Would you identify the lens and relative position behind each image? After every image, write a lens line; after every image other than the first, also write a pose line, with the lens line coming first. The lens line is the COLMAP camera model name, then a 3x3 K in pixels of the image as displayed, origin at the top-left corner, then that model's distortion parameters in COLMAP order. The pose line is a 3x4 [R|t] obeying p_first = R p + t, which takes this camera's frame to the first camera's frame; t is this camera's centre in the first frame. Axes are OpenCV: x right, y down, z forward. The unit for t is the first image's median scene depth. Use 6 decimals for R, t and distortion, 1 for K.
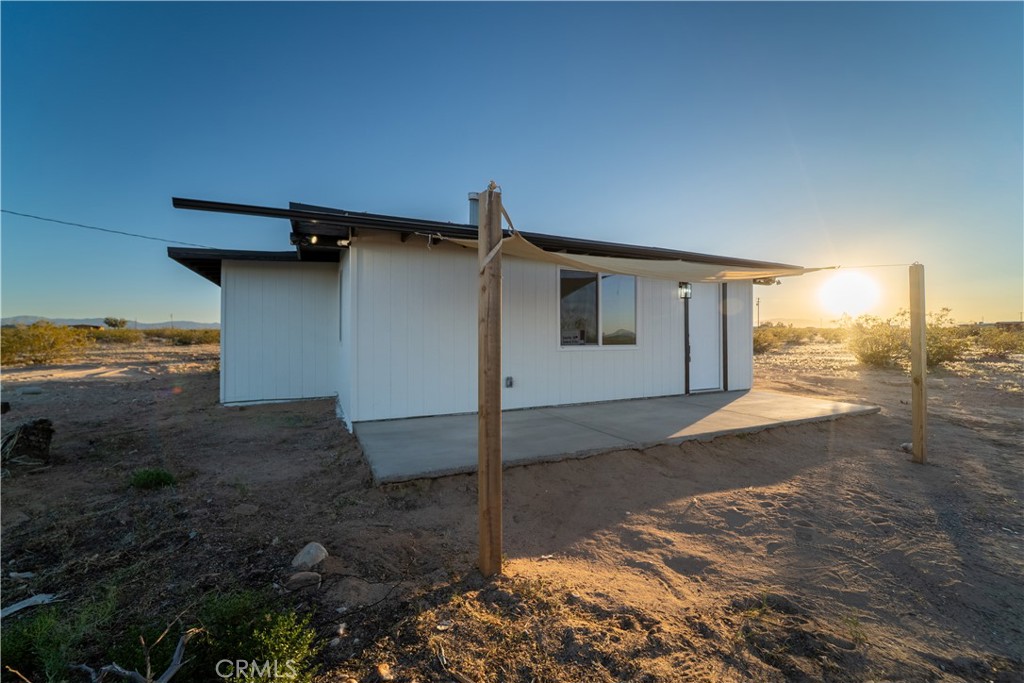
lens RADIAL K [[418.3, 0, 508.9], [0, 418.3, 339.8], [0, 0, 1]] dist [-0.021617, 0.000620]
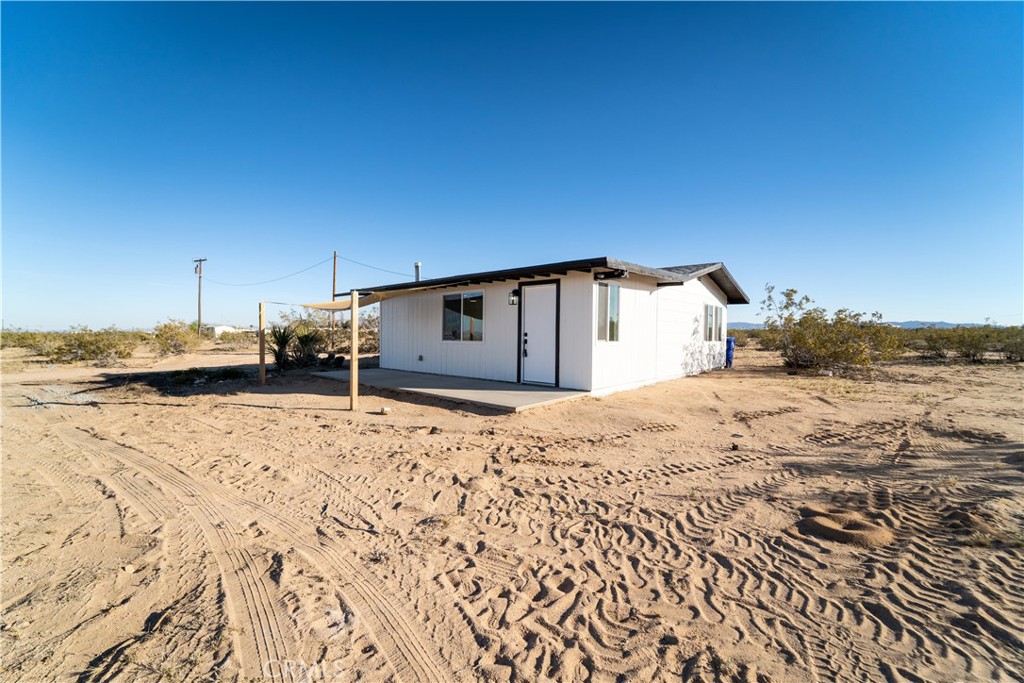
lens RADIAL K [[408.9, 0, 510.4], [0, 408.9, 337.8], [0, 0, 1]] dist [-0.020615, 0.000052]
pose [[0.401616, 0.011404, -0.915737, 1.687847], [-0.016144, 0.999855, 0.005371, -0.007808], [0.915666, 0.012627, 0.401742, 0.549488]]
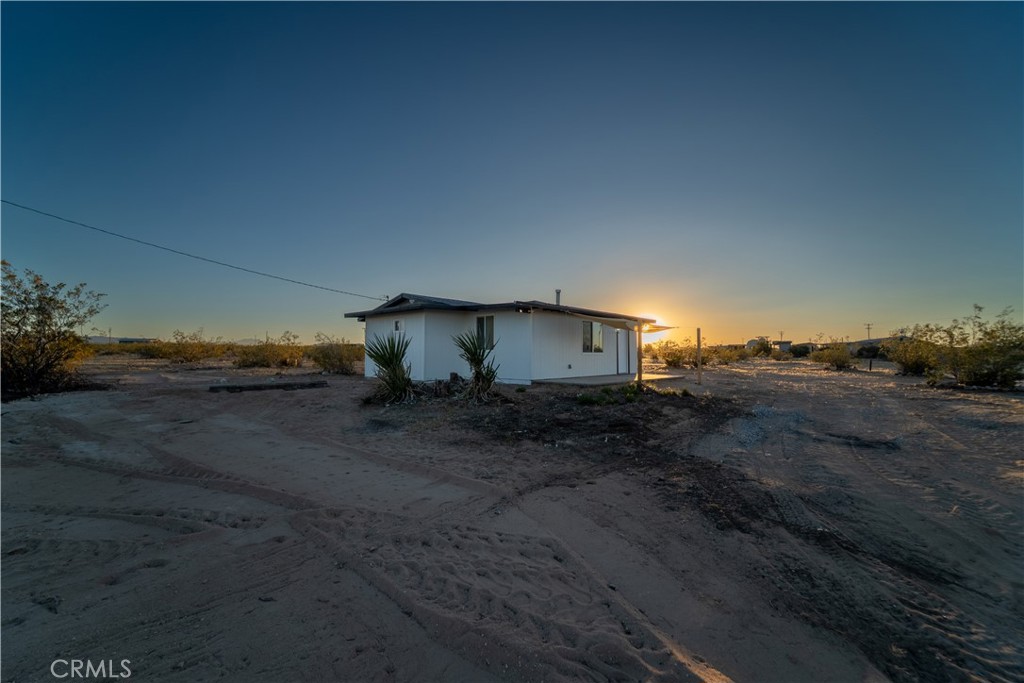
lens RADIAL K [[412.1, 0, 508.9], [0, 412.1, 344.2], [0, 0, 1]] dist [-0.021052, 0.000517]
pose [[0.928081, 0.013801, 0.372123, -1.097517], [-0.001920, 0.999477, -0.032279, 0.042030], [-0.372374, 0.029243, 0.927622, -0.996135]]
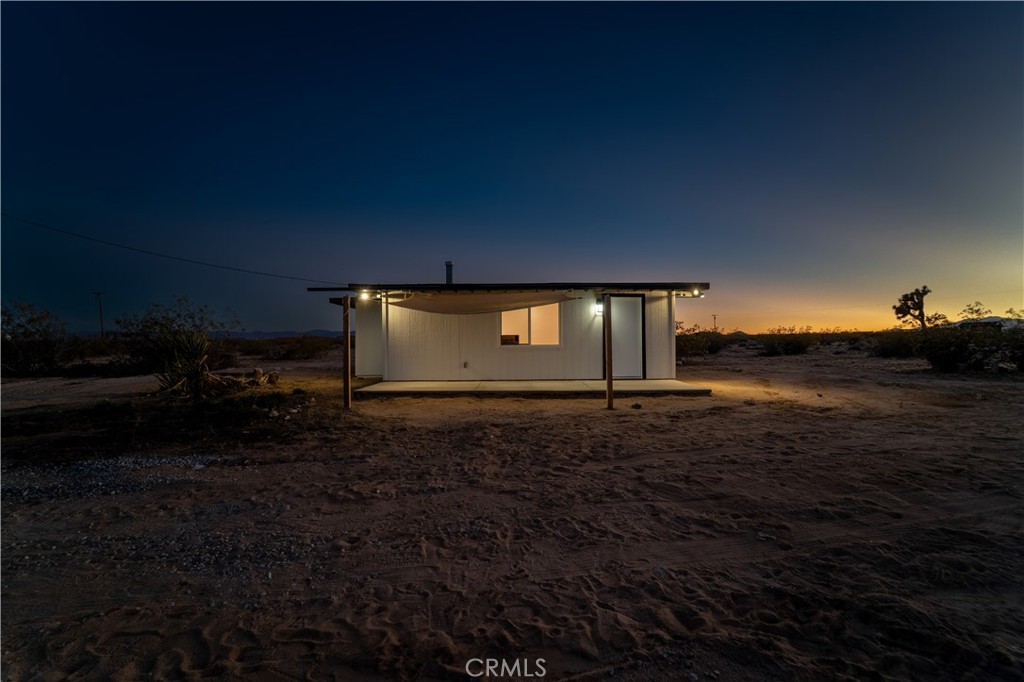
lens RADIAL K [[419.2, 0, 512.0], [0, 419.2, 341.0], [0, 0, 1]] dist [-0.000403, -0.000104]
pose [[0.904595, -0.007157, -0.426213, 0.842957], [0.002035, 0.999920, -0.012473, 0.017600], [0.426268, 0.010415, 0.904537, -0.484514]]
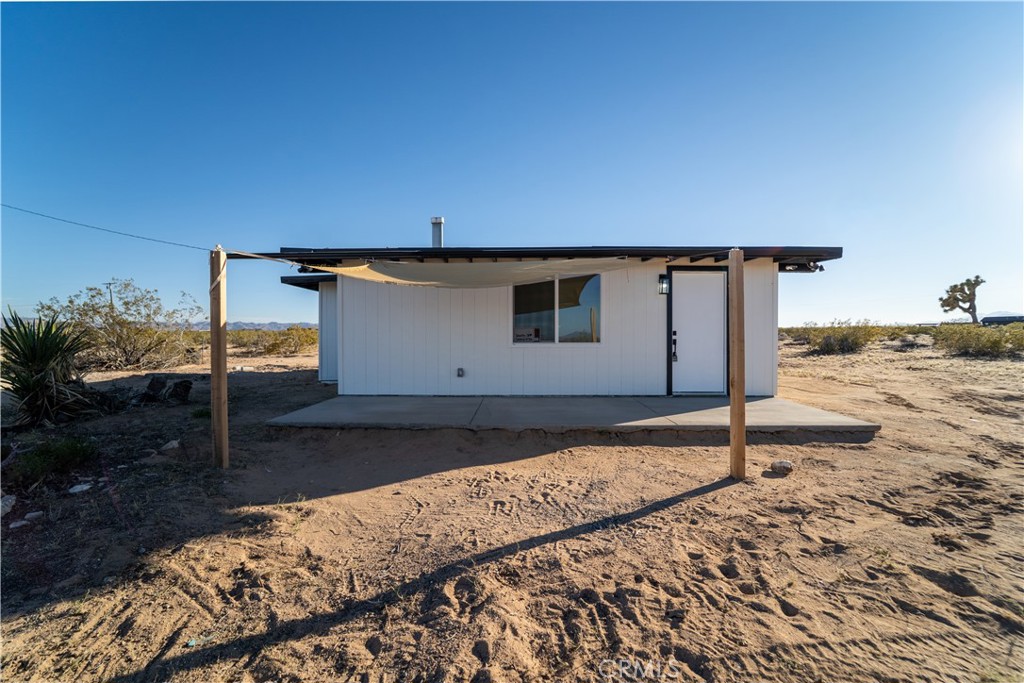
lens RADIAL K [[418.3, 0, 508.9], [0, 418.3, 339.8], [0, 0, 1]] dist [-0.021617, 0.000620]
pose [[0.895941, 0.004059, -0.444155, 0.580284], [-0.003328, 0.999992, 0.002425, 0.003585], [0.444162, -0.000694, 0.895946, -0.006661]]
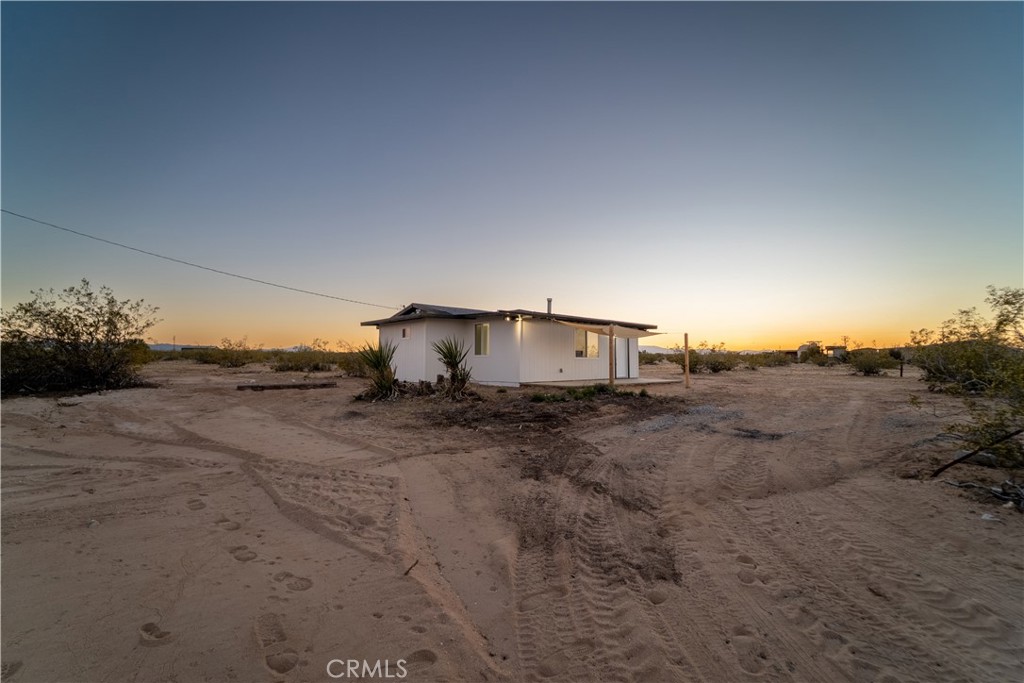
lens RADIAL K [[418.3, 0, 508.9], [0, 418.3, 339.8], [0, 0, 1]] dist [-0.021617, 0.000620]
pose [[0.960103, 0.018541, 0.279030, -0.928106], [-0.002560, 0.998340, -0.057532, 0.052870], [-0.279634, 0.054523, 0.958557, -1.266862]]
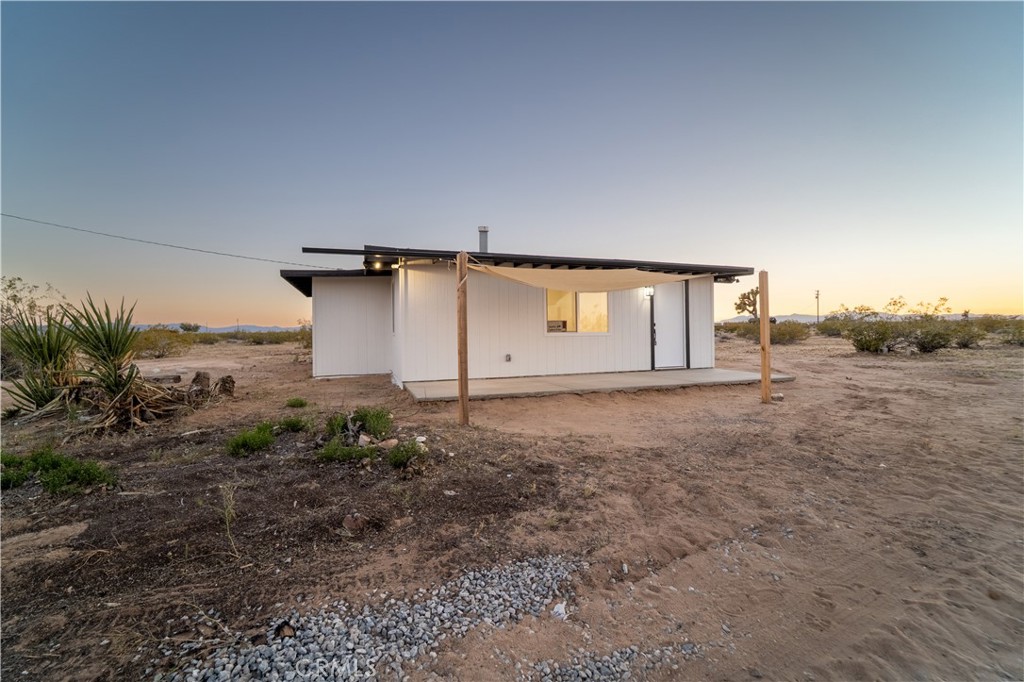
lens RADIAL K [[418.3, 0, 508.9], [0, 418.3, 339.3], [0, 0, 1]] dist [-0.021617, 0.000620]
pose [[0.993724, -0.011837, -0.111228, 0.143967], [0.012005, 0.999928, 0.000842, 0.031688], [0.111210, -0.002172, 0.993795, -0.372144]]
